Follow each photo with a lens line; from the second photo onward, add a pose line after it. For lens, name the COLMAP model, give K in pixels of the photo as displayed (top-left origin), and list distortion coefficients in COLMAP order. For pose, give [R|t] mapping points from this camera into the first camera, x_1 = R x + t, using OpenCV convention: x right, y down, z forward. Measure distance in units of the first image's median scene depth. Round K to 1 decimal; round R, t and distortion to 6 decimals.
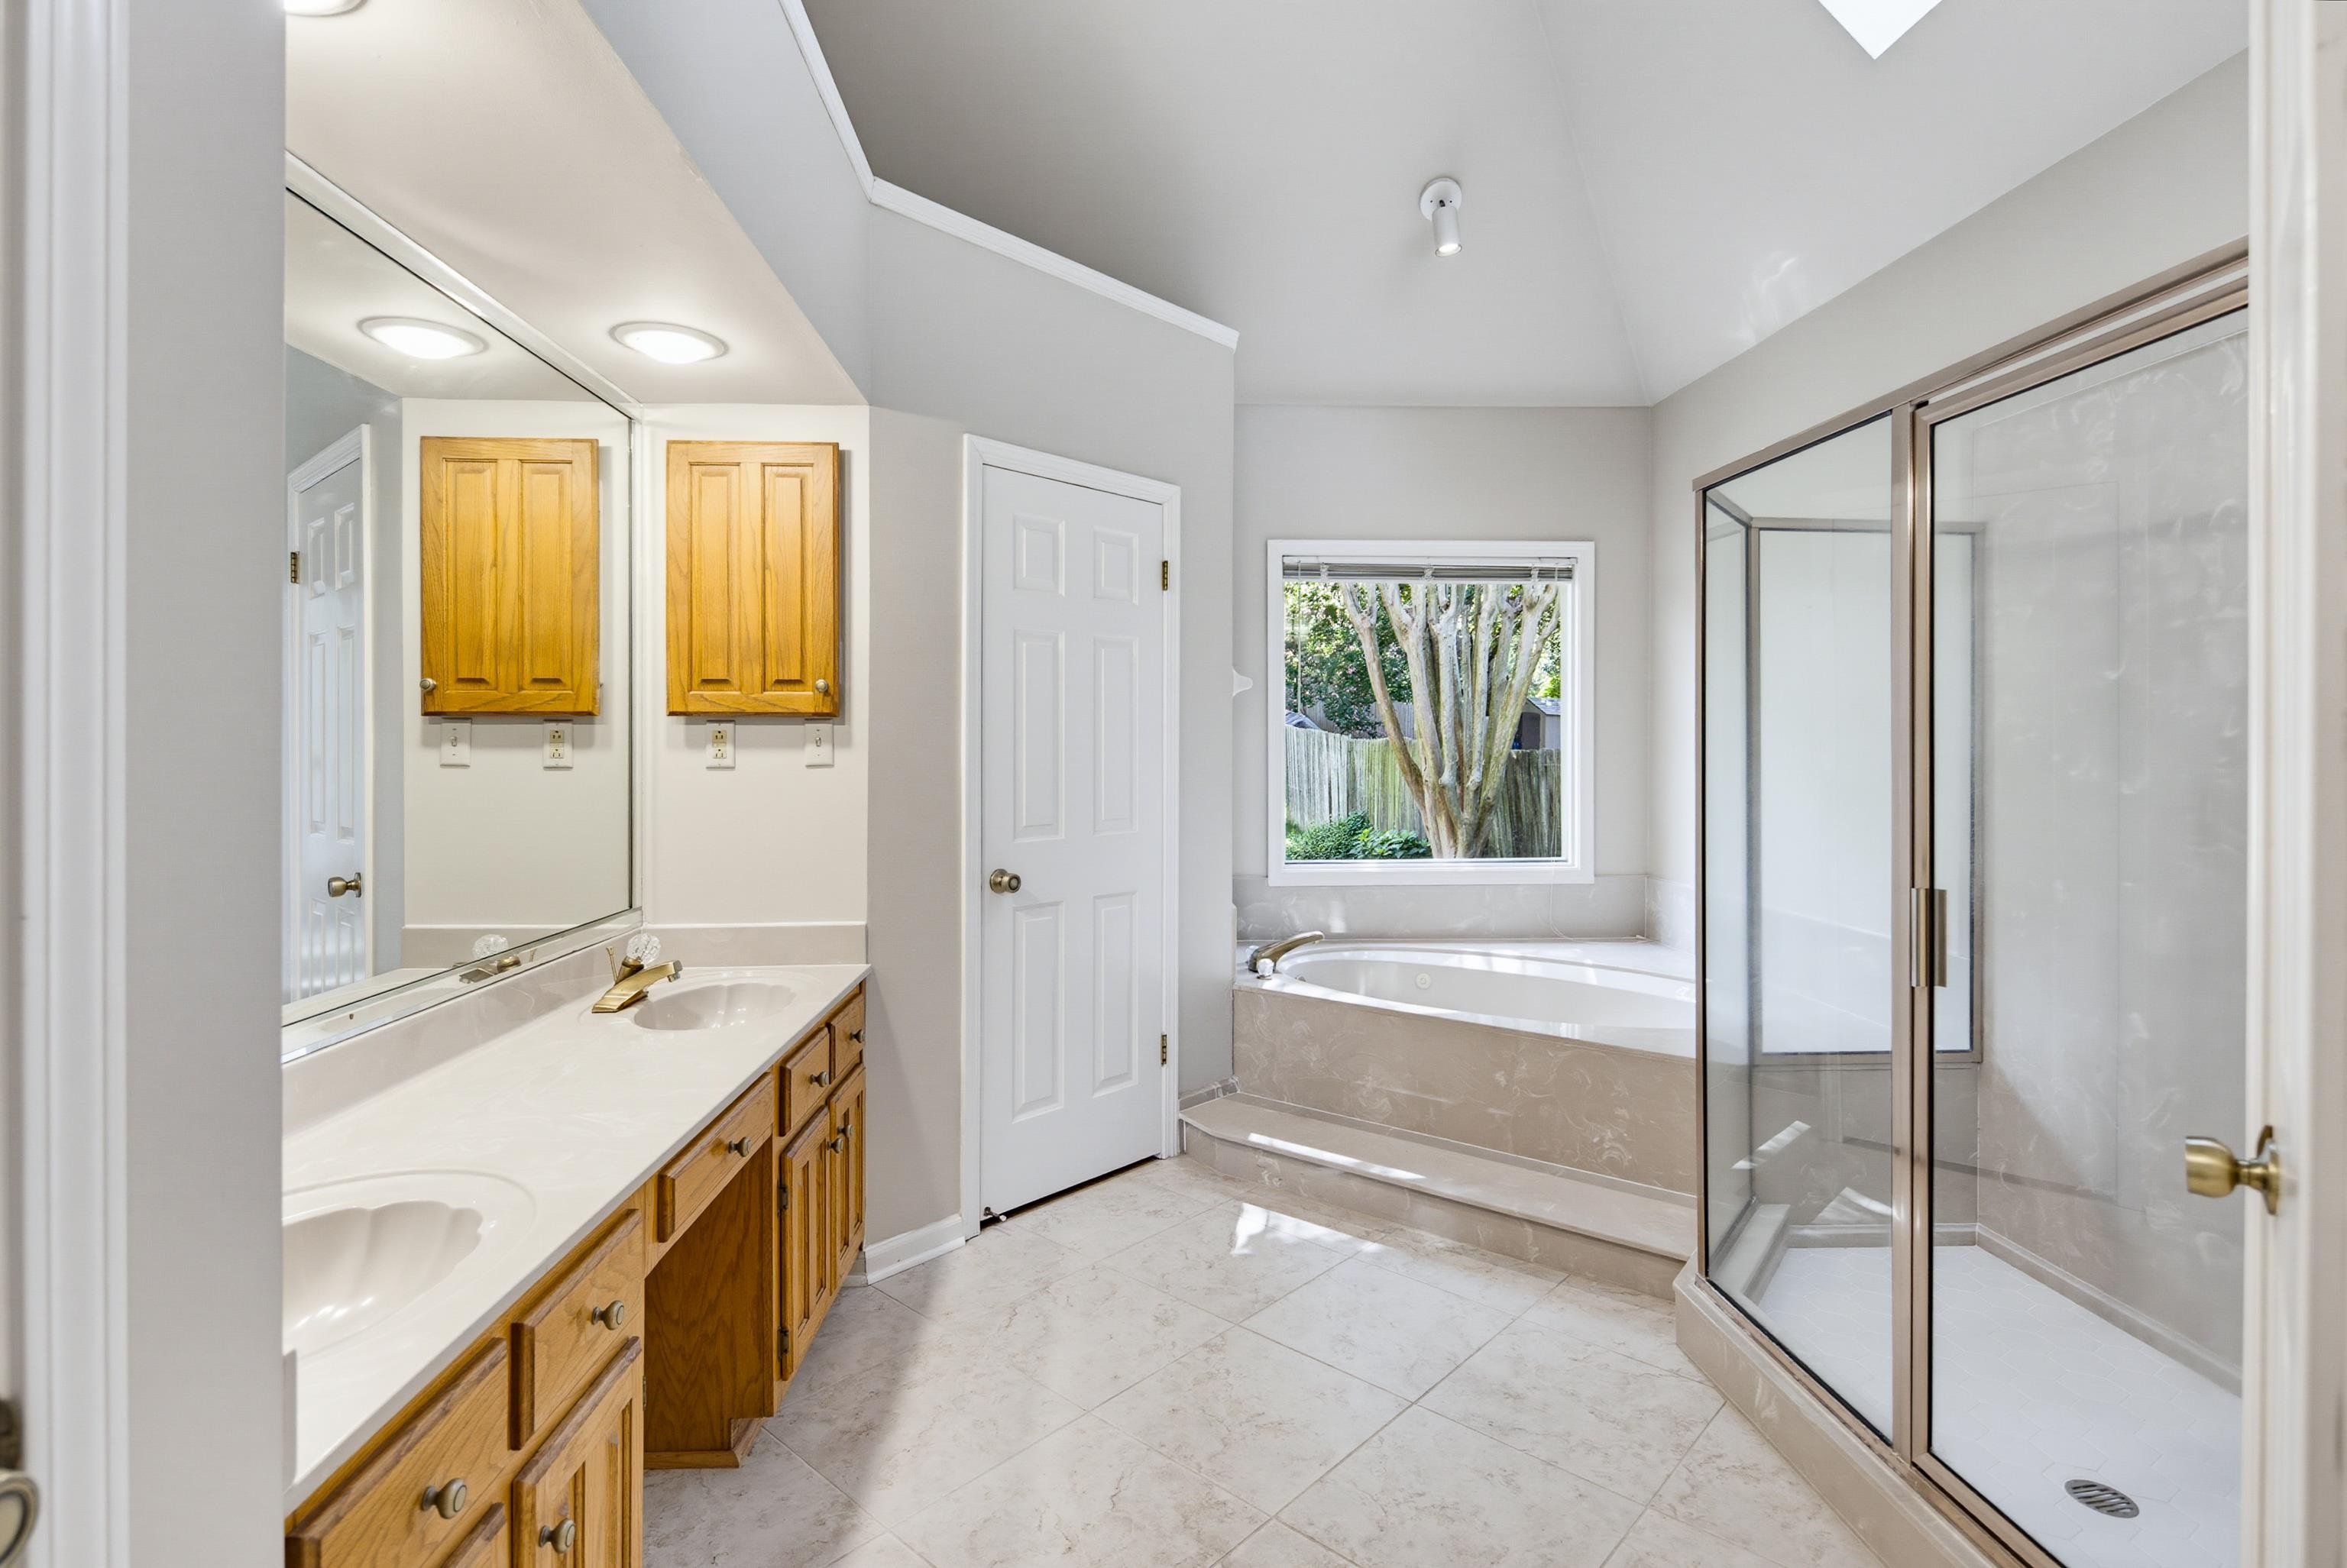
lens RADIAL K [[1143.3, 0, 1188.1], [0, 1143.3, 749.7], [0, 0, 1]] dist [0.004729, -0.003289]
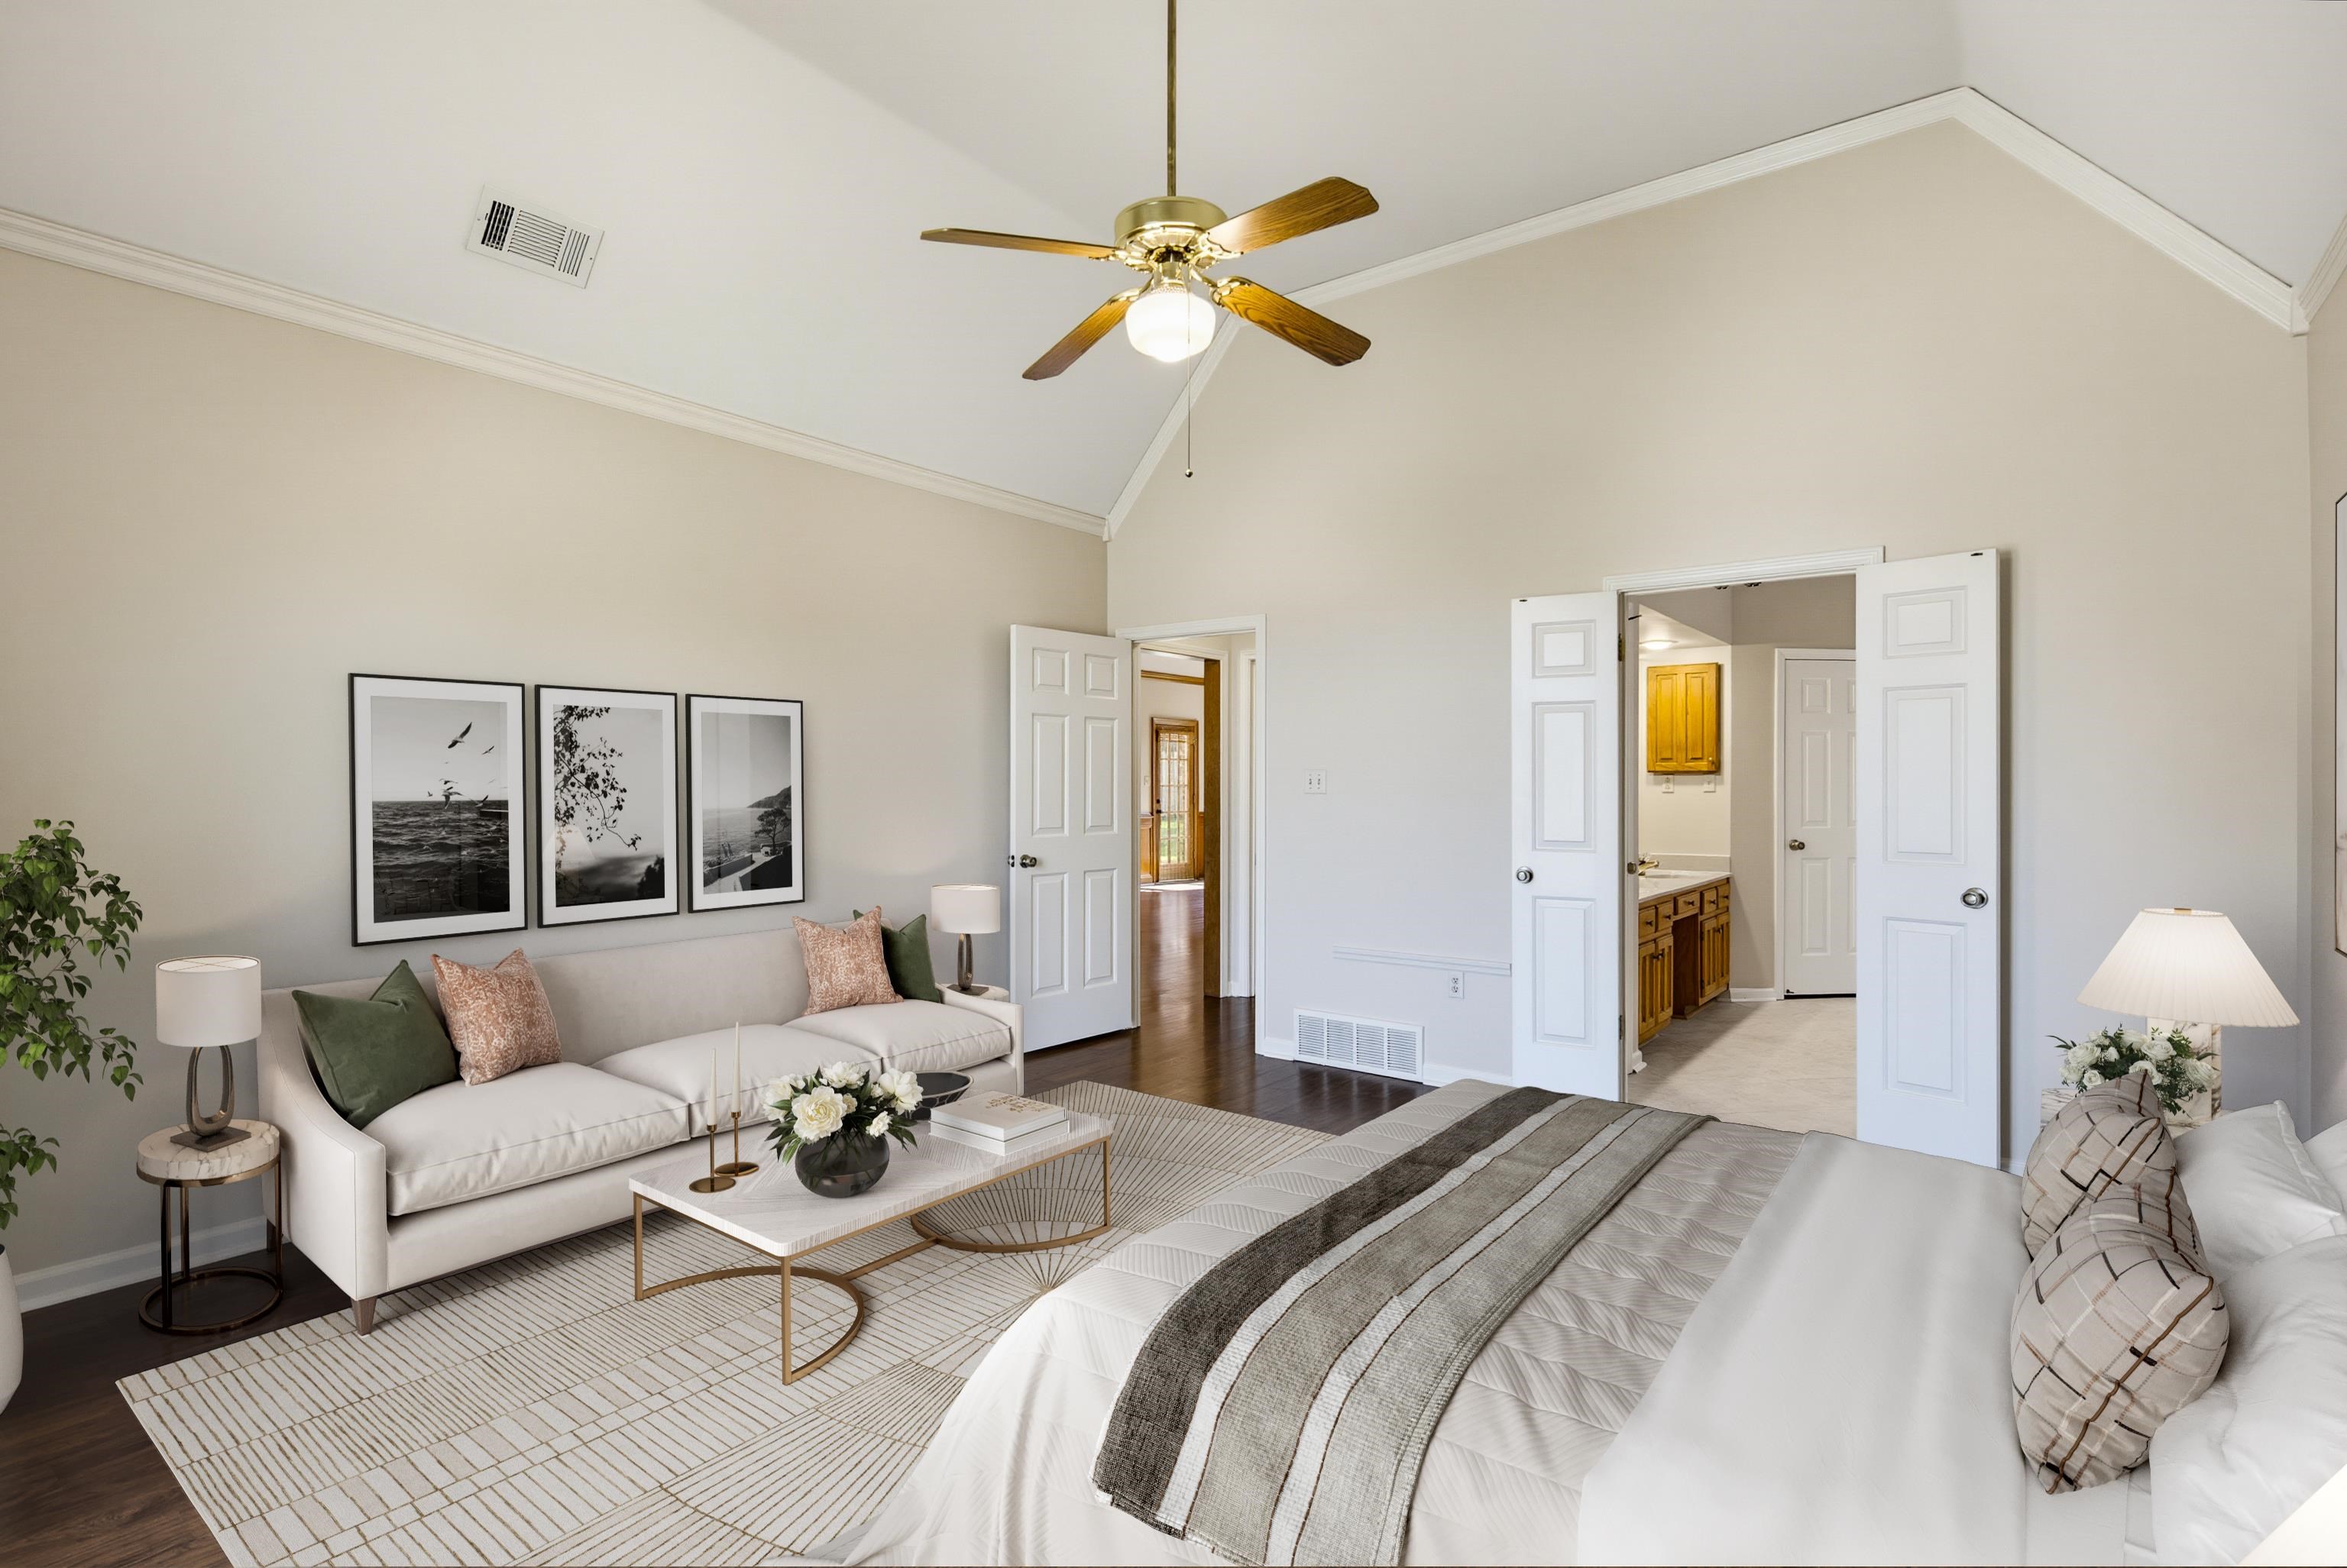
lens RADIAL K [[1143.3, 0, 1178.1], [0, 1143.3, 779.8], [0, 0, 1]] dist [0.004729, -0.003289]
pose [[0.757487, -0.001495, -0.652849, 0.373247], [0.000584, 0.999999, -0.001613, -0.007890], [0.652850, 0.000841, 0.757487, -1.434895]]
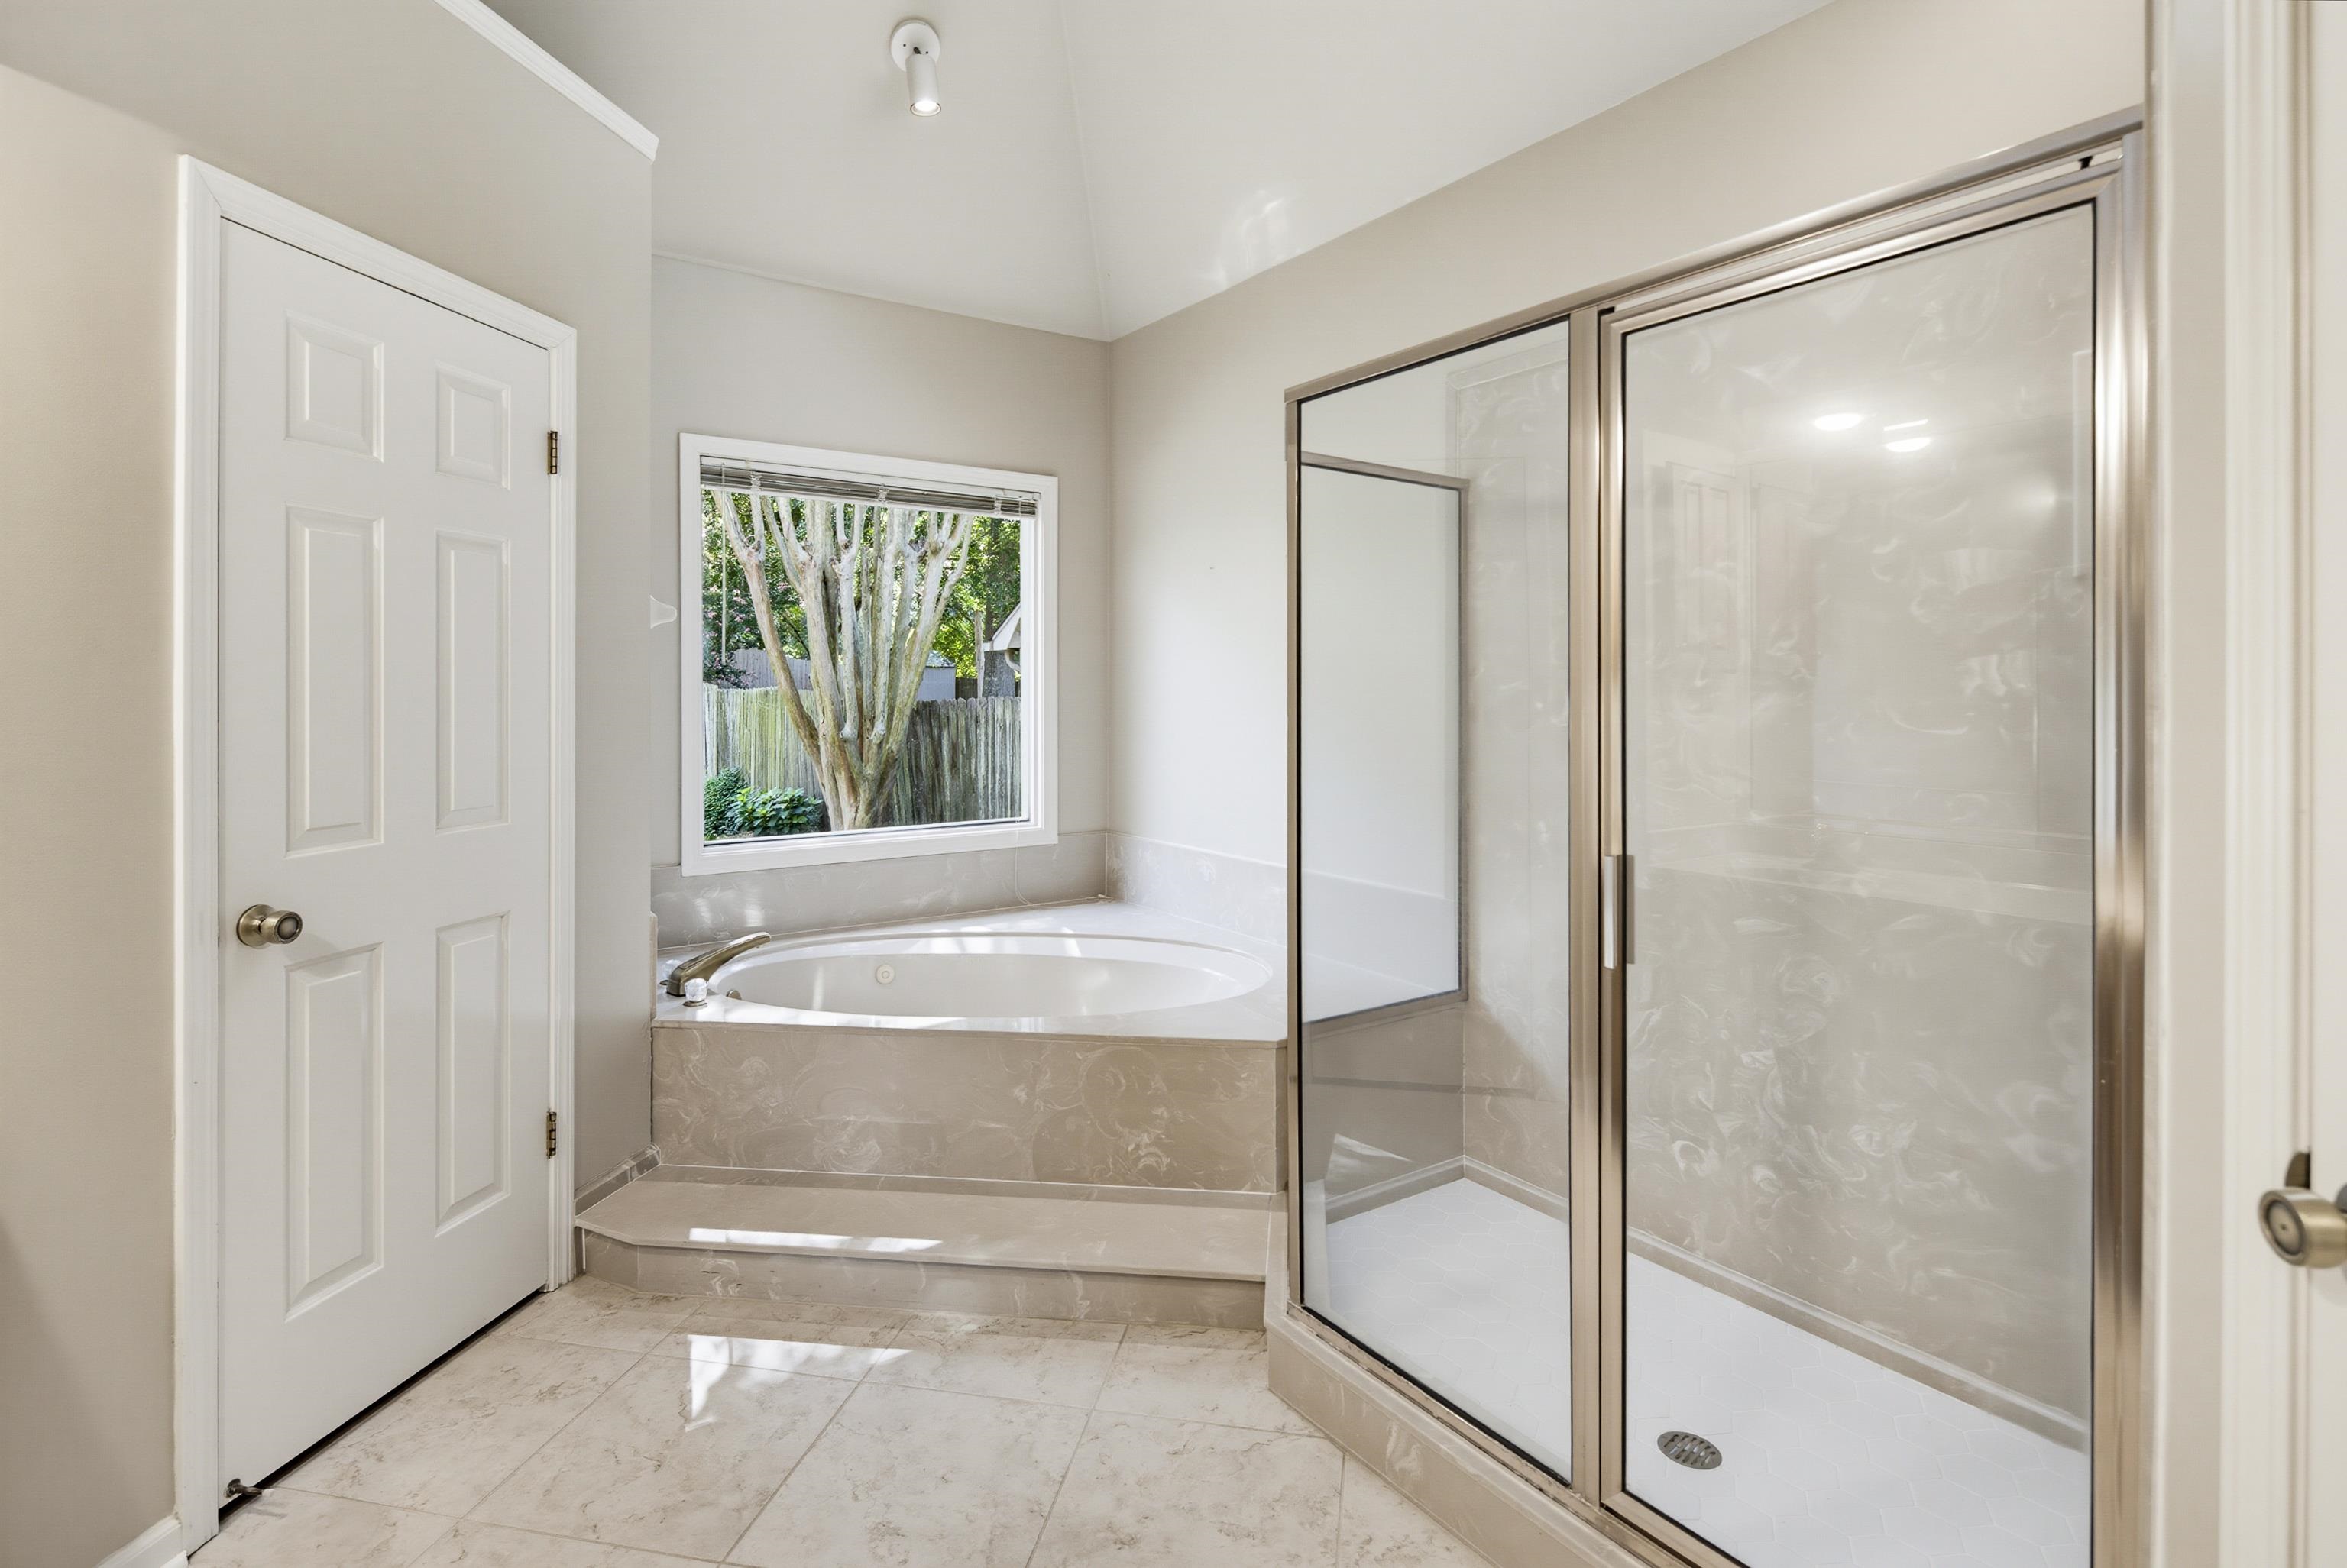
lens RADIAL K [[1143.3, 0, 1187.5], [0, 1143.3, 695.2], [0, 0, 1]] dist [0.004729, -0.003289]
pose [[0.856827, -0.002110, 0.515600, -0.056286], [0.004266, 0.999986, -0.002996, -0.001044], [-0.515586, 0.004767, 0.856824, 0.234986]]
